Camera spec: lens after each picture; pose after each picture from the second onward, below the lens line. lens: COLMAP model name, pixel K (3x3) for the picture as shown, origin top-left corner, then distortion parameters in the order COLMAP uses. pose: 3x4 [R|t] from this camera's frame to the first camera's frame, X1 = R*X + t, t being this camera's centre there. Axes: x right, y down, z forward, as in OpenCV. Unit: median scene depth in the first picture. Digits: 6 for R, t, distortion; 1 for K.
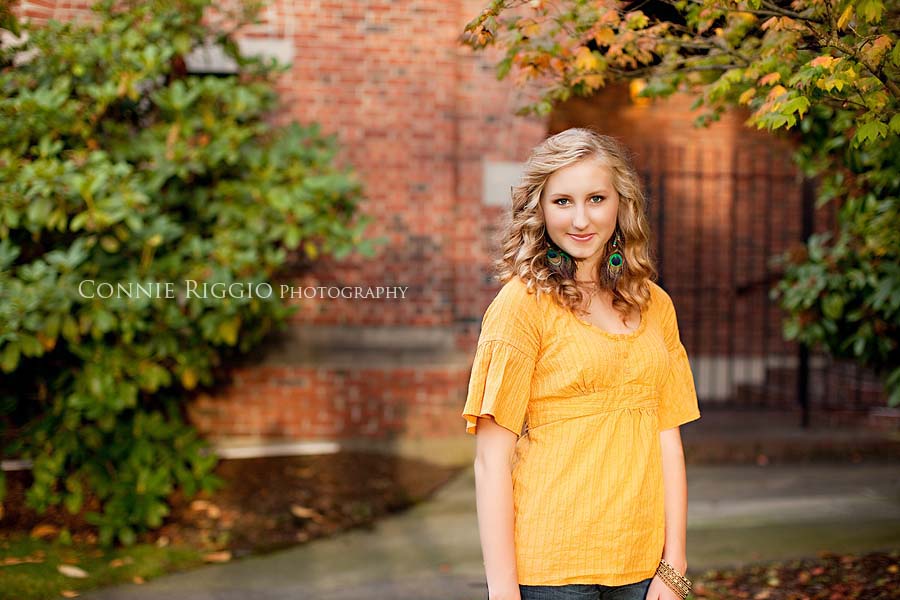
lens RADIAL K [[1313.3, 0, 450.4], [0, 1313.3, 262.5], [0, 0, 1]] dist [-0.016748, 0.036308]
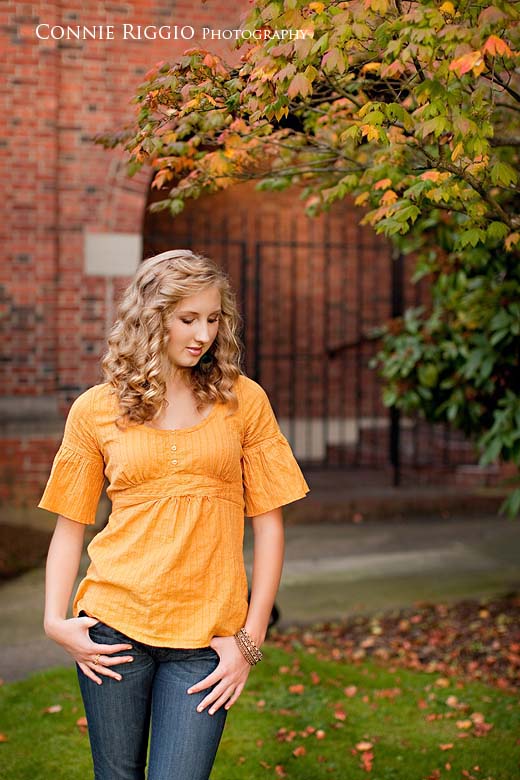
lens RADIAL K [[1102.0, 0, 259.7], [0, 1102.0, 390.1], [0, 0, 1]] dist [-0.009901, -0.033580]
pose [[0.993474, -0.015144, 0.113046, 0.052008], [0.012162, 0.999561, 0.027025, 0.019932], [-0.113406, -0.025474, 0.993222, 0.115591]]
